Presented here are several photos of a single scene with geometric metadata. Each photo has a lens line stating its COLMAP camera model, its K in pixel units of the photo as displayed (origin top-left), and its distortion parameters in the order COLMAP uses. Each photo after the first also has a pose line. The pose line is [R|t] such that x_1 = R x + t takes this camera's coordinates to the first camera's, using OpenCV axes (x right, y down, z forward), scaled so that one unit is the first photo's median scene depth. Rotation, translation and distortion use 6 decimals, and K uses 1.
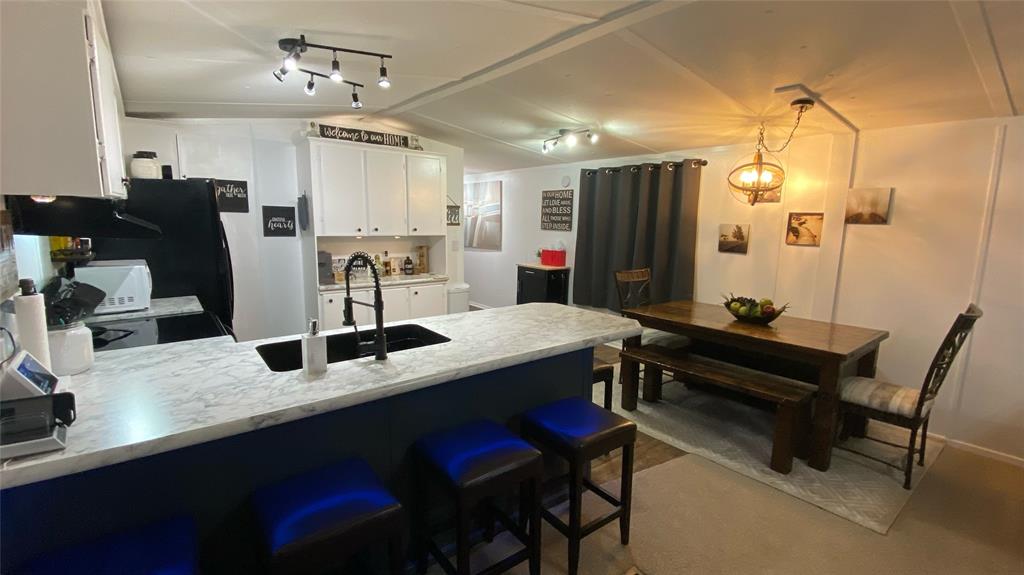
lens RADIAL K [[451.3, 0, 511.7], [0, 451.3, 290.1], [0, 0, 1]] dist [-0.036960, -0.000951]
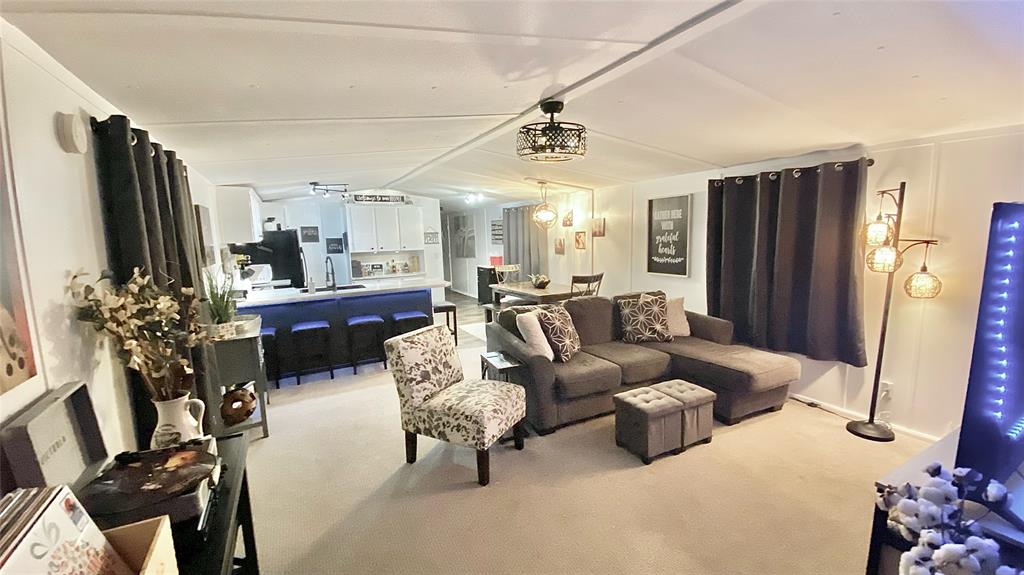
lens RADIAL K [[408.1, 0, 512.1], [0, 408.1, 289.4], [0, 0, 1]] dist [-0.017337, -0.006455]
pose [[0.984403, -0.017215, -0.175086, 0.664576], [0.014128, 0.999722, -0.018865, 0.097785], [0.175362, 0.016097, 0.984372, -0.738131]]
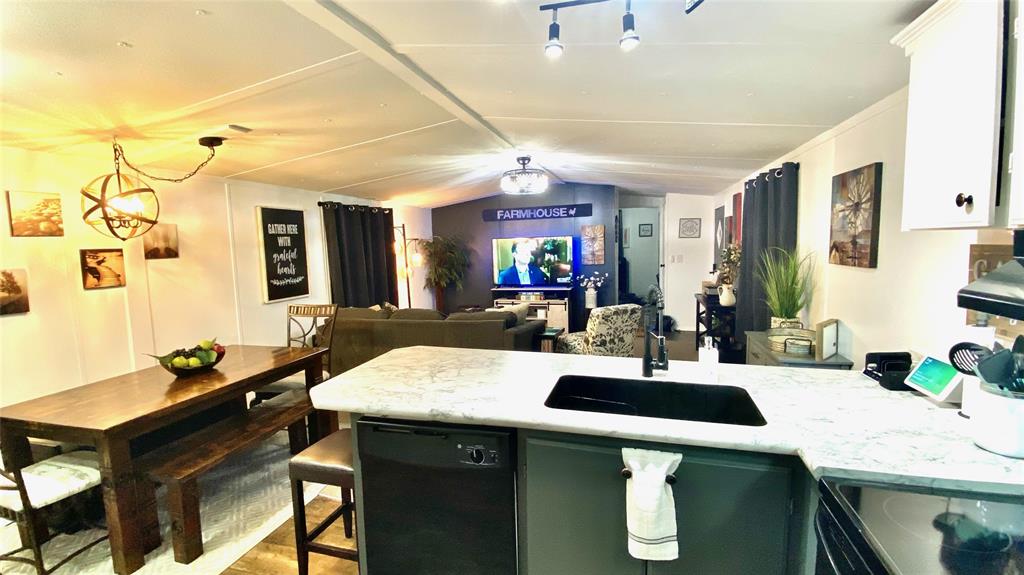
lens RADIAL K [[451.3, 0, 512.5], [0, 451.3, 289.0], [0, 0, 1]] dist [-0.036960, -0.000951]
pose [[-0.571123, -0.078555, 0.817097, -0.446891], [0.146478, 0.969681, 0.195607, -0.146262], [-0.807690, 0.231403, -0.542301, 0.822587]]
